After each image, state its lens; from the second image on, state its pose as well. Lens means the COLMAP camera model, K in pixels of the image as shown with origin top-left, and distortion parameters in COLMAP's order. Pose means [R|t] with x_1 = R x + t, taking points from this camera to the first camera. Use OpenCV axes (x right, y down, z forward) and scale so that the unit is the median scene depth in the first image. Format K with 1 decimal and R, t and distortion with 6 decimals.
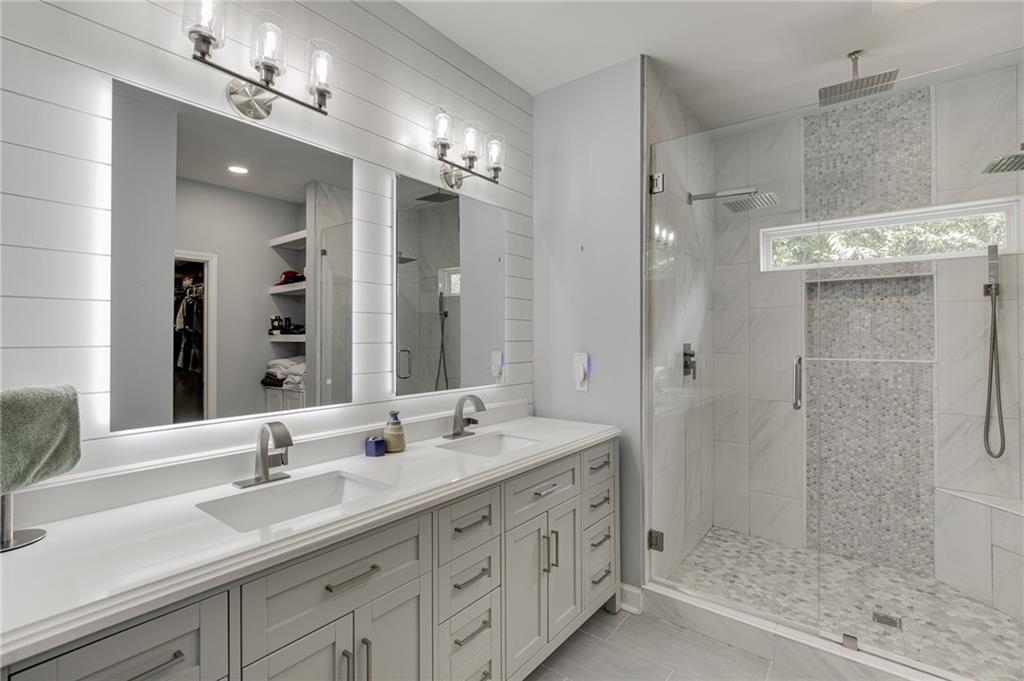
lens RADIAL K [[476.7, 0, 510.3], [0, 476.7, 334.7], [0, 0, 1]] dist [-0.010249, 0.005721]
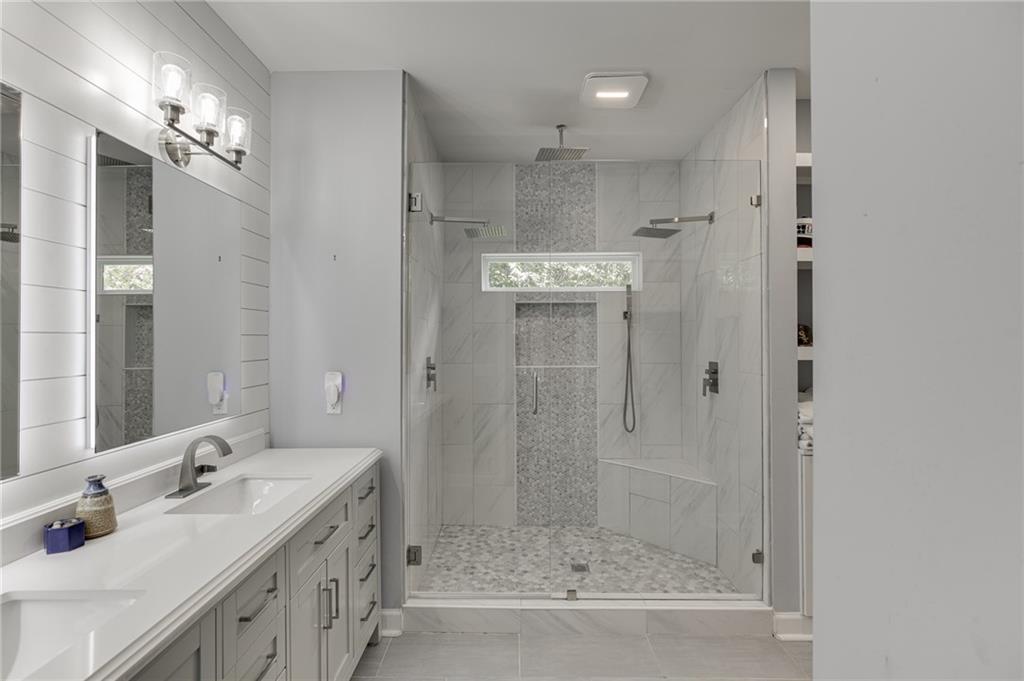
lens RADIAL K [[476.7, 0, 513.1], [0, 476.7, 335.2], [0, 0, 1]] dist [-0.010249, 0.005721]
pose [[0.794046, 0.002094, 0.607854, -0.136165], [0.000129, 0.999993, -0.003612, -0.029671], [-0.607857, 0.002947, 0.794041, 0.067699]]
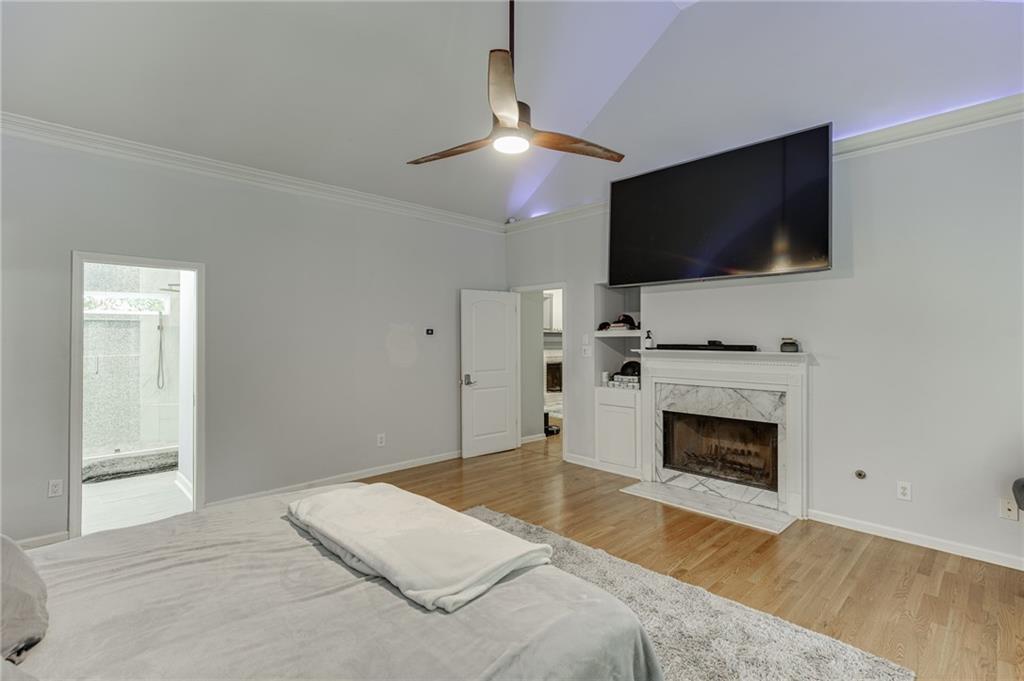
lens RADIAL K [[476.7, 0, 508.7], [0, 476.7, 334.8], [0, 0, 1]] dist [-0.010249, 0.005721]
pose [[0.145970, 0.000068, 0.989289, -1.408570], [-0.002606, 0.999997, 0.000315, -0.060170], [-0.989286, -0.002624, 0.145970, -1.396605]]
